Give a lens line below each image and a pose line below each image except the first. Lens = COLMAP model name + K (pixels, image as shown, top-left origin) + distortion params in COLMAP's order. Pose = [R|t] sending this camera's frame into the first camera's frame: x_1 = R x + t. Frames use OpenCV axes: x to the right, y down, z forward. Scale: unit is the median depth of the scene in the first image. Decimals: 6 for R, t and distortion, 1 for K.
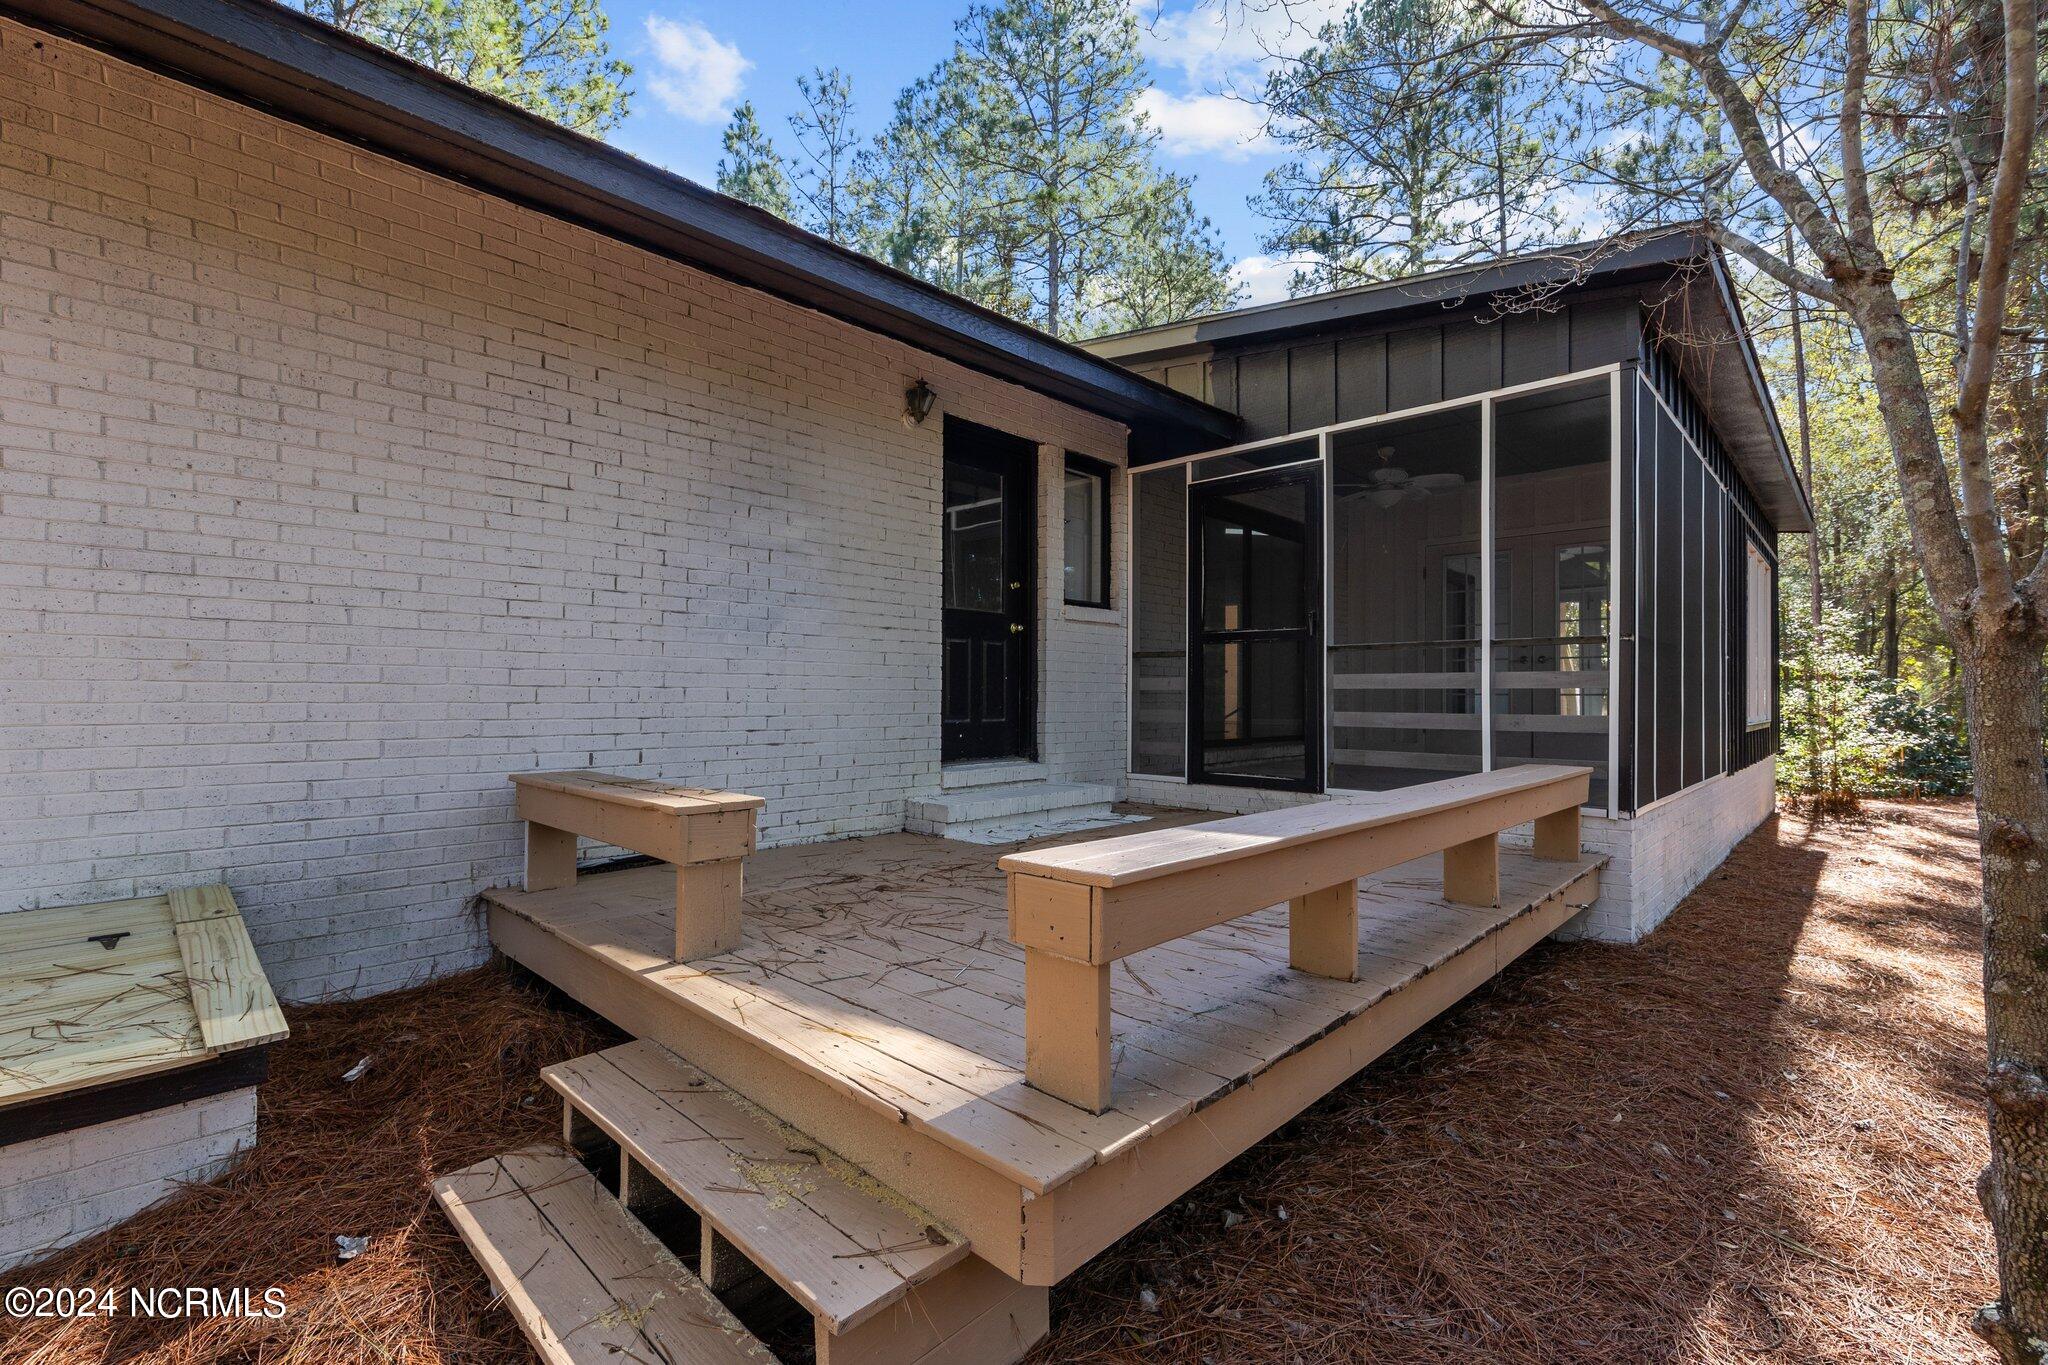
lens RADIAL K [[869.7, 0, 1015.5], [0, 869.7, 689.1], [0, 0, 1]] dist [0.006523, -0.001416]
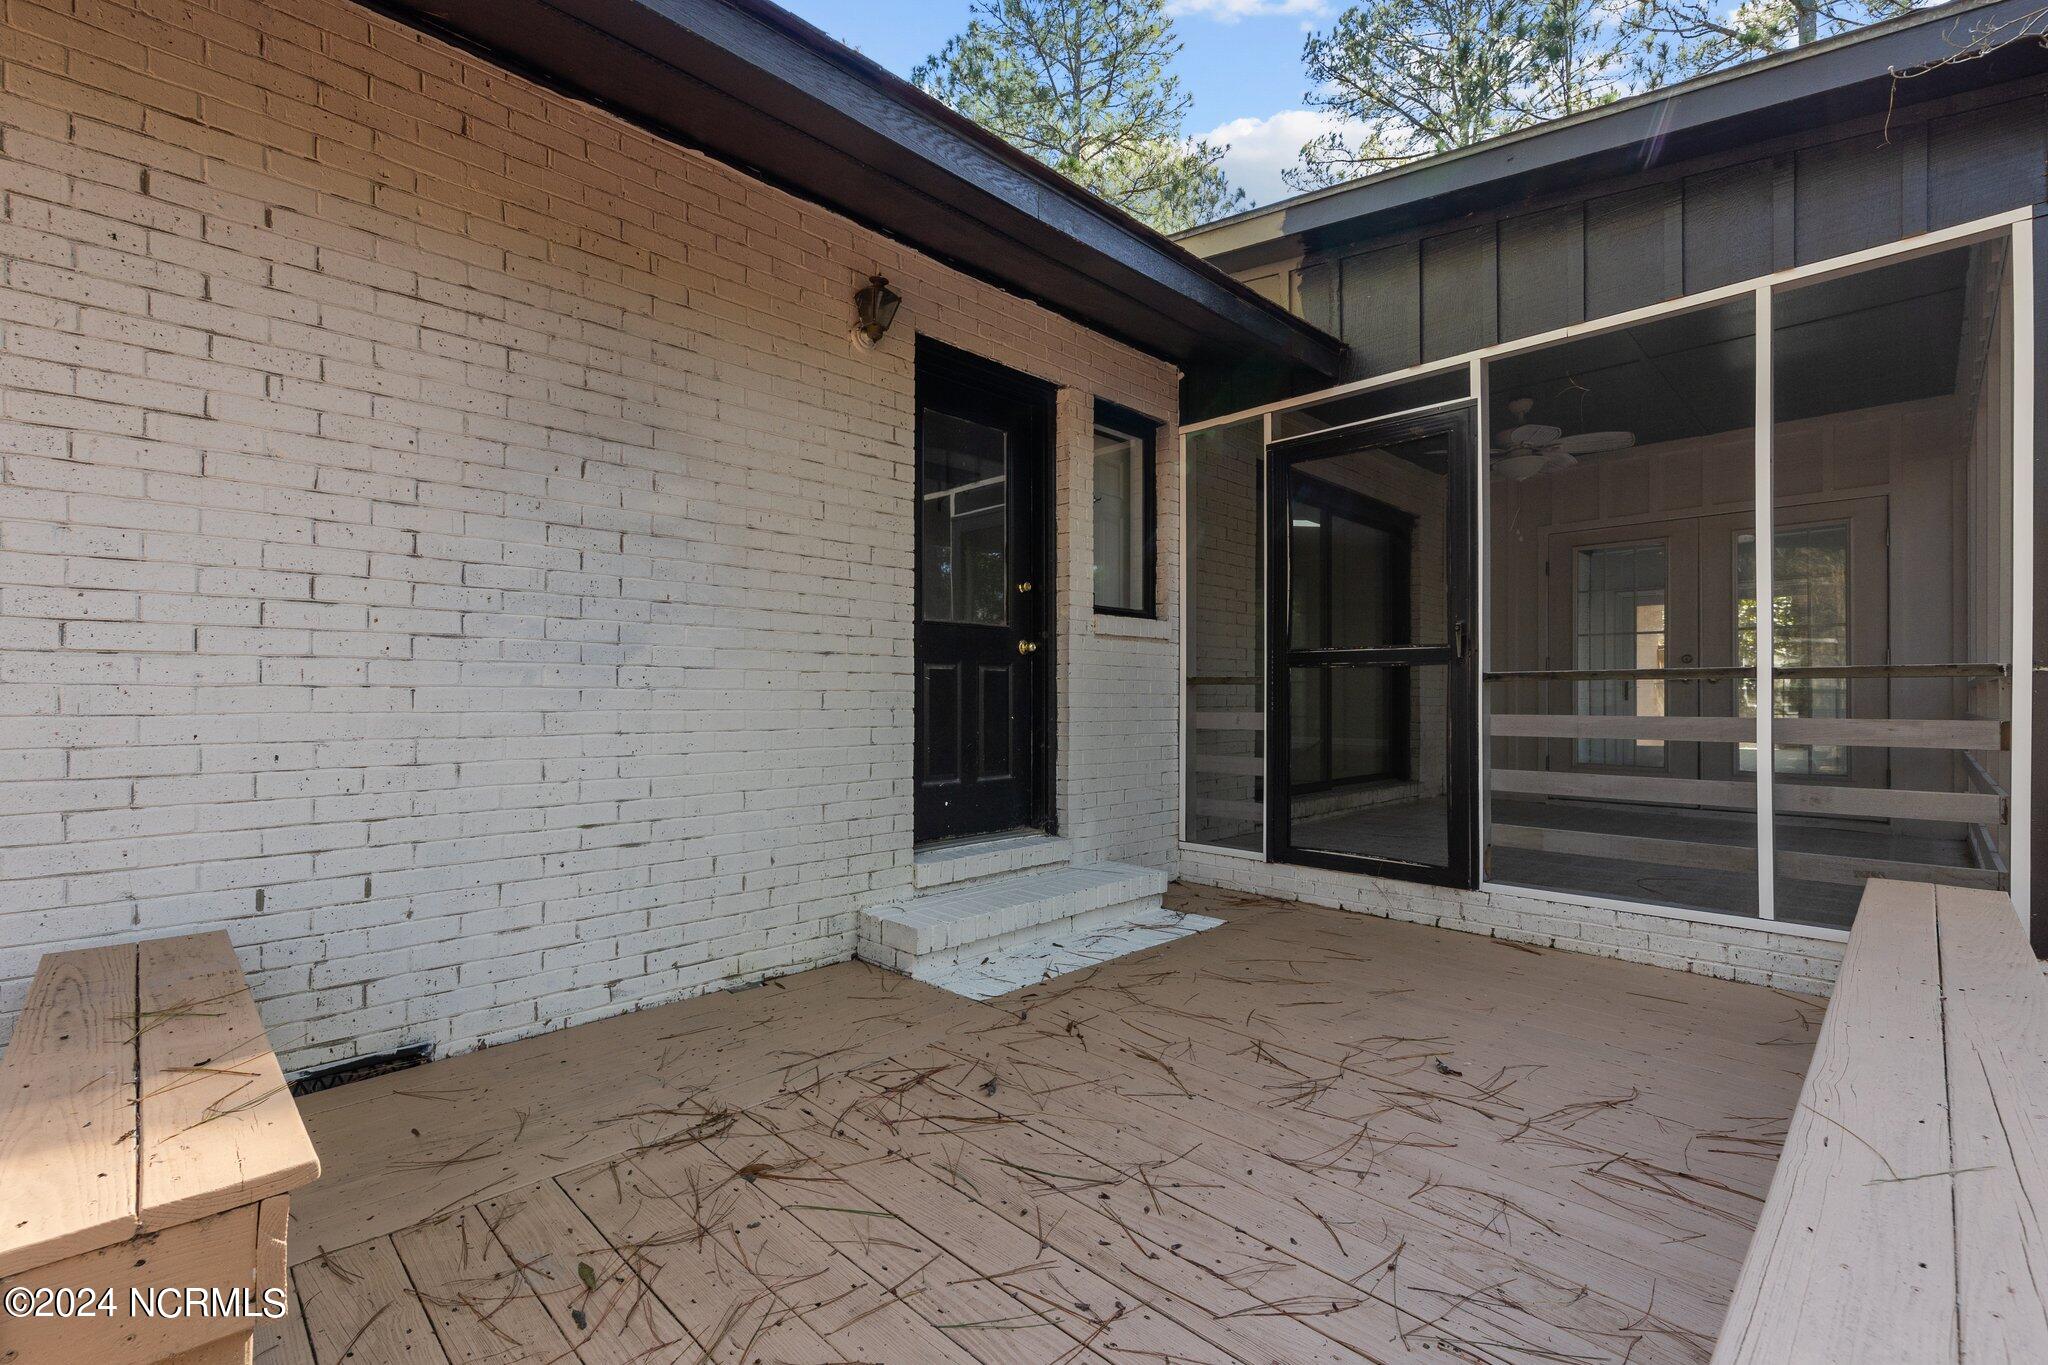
lens RADIAL K [[869.7, 0, 1012.8], [0, 869.7, 694.7], [0, 0, 1]] dist [0.006523, -0.001416]
pose [[0.999567, -0.003224, -0.029253, 0.011283], [0.003330, 0.999988, 0.003574, -0.037134], [0.029241, -0.003670, 0.999566, 0.315608]]
